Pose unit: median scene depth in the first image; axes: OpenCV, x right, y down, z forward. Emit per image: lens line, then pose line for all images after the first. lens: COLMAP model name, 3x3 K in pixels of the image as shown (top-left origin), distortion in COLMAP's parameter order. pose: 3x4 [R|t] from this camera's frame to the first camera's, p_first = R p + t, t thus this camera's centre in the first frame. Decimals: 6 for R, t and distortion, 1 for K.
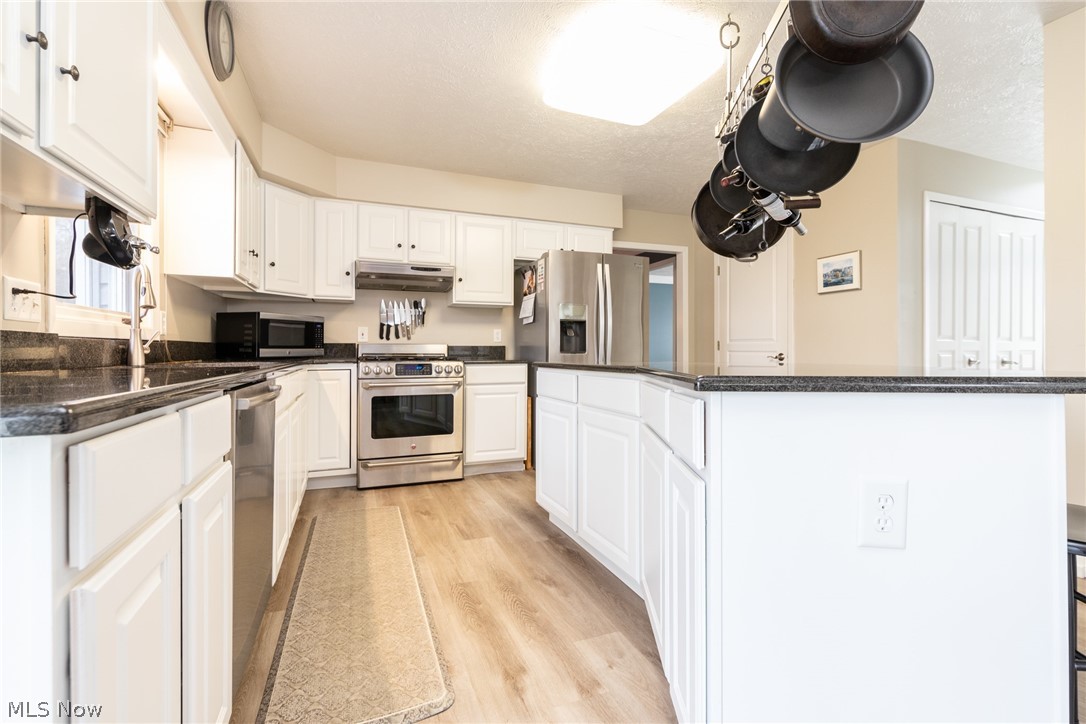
lens RADIAL K [[467.1, 0, 538.4], [0, 467.1, 373.3], [0, 0, 1]] dist [0.002673, -0.000257]
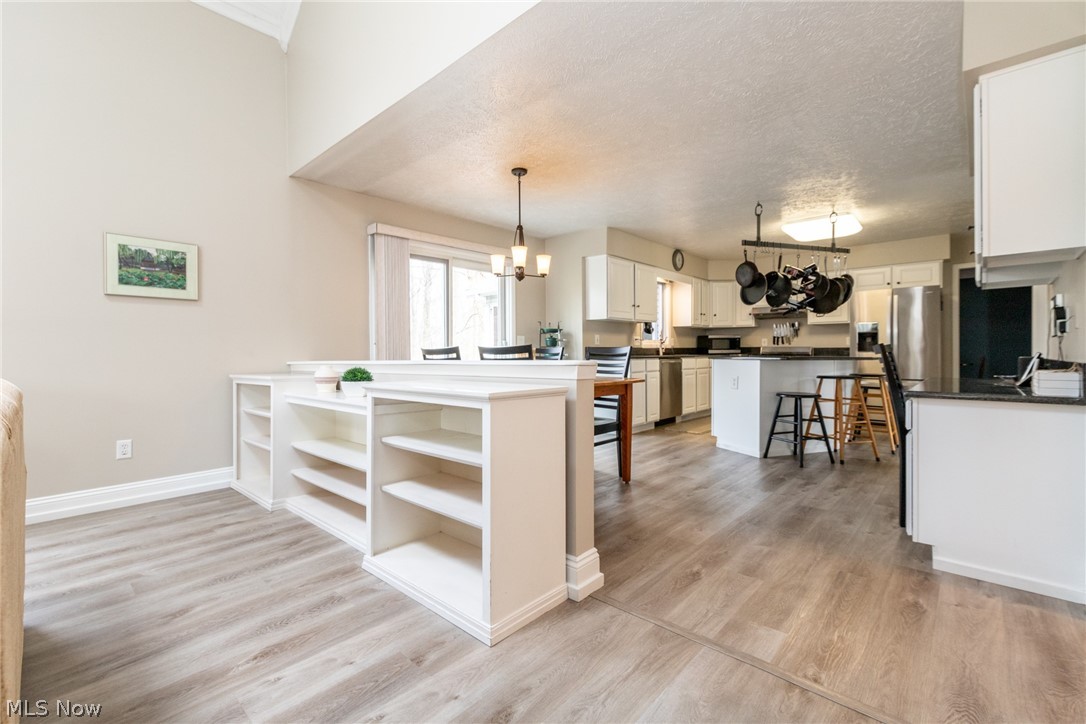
lens RADIAL K [[467.1, 0, 538.0], [0, 467.1, 357.3], [0, 0, 1]] dist [0.002673, -0.000257]
pose [[0.431967, 0.012148, -0.901808, 1.050697], [-0.039817, 0.999191, -0.005613, 0.030349], [0.901010, 0.038331, 0.432101, -0.749924]]
